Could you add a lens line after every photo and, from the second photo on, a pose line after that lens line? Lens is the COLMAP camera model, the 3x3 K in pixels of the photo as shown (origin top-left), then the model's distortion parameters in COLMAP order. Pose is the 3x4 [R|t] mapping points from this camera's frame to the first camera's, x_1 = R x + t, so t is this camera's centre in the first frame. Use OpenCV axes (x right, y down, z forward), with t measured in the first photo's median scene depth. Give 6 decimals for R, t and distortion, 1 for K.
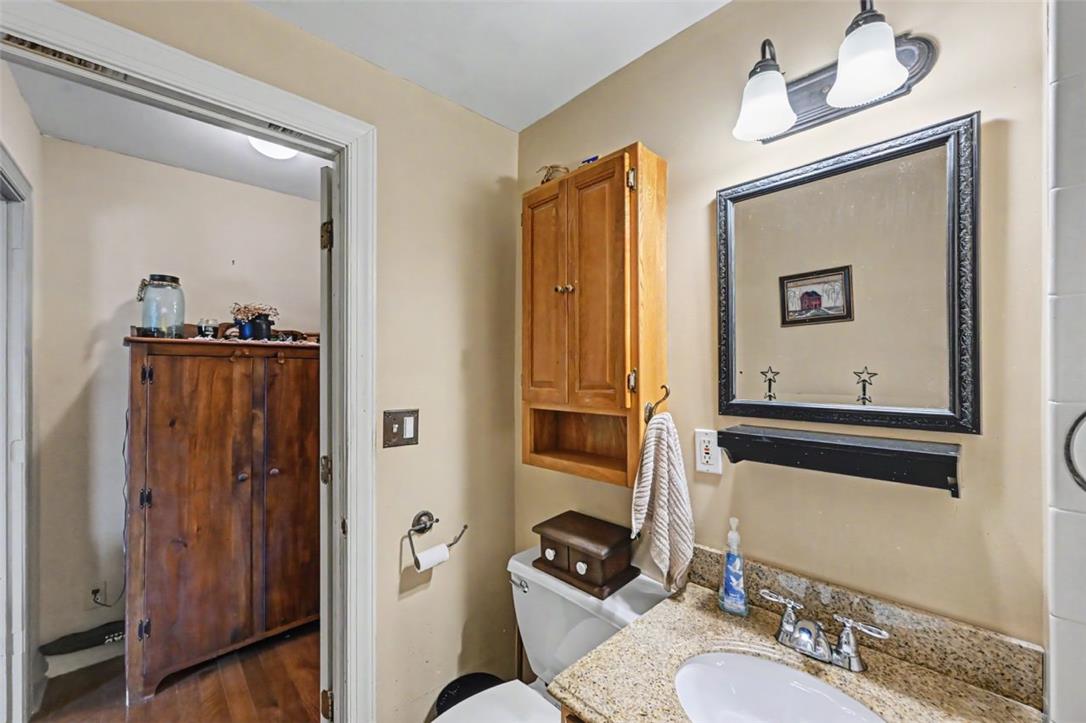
lens RADIAL K [[429.5, 0, 545.7], [0, 429.5, 362.5], [0, 0, 1]] dist [-0.001451, 0.000007]
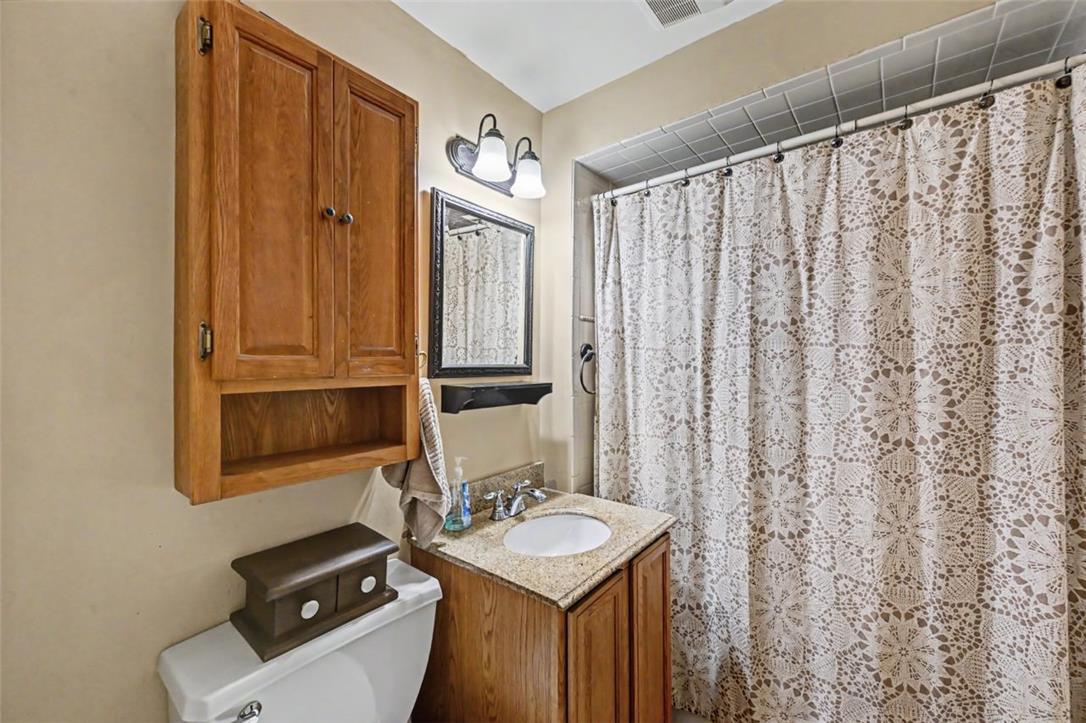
lens RADIAL K [[429.5, 0, 545.7], [0, 429.5, 362.5], [0, 0, 1]] dist [-0.001451, 0.000007]
pose [[-0.143851, 0.009014, 0.989558, -0.767623], [-0.009559, 0.999899, -0.010498, 0.082449], [-0.989553, -0.010969, -0.143750, 0.825169]]
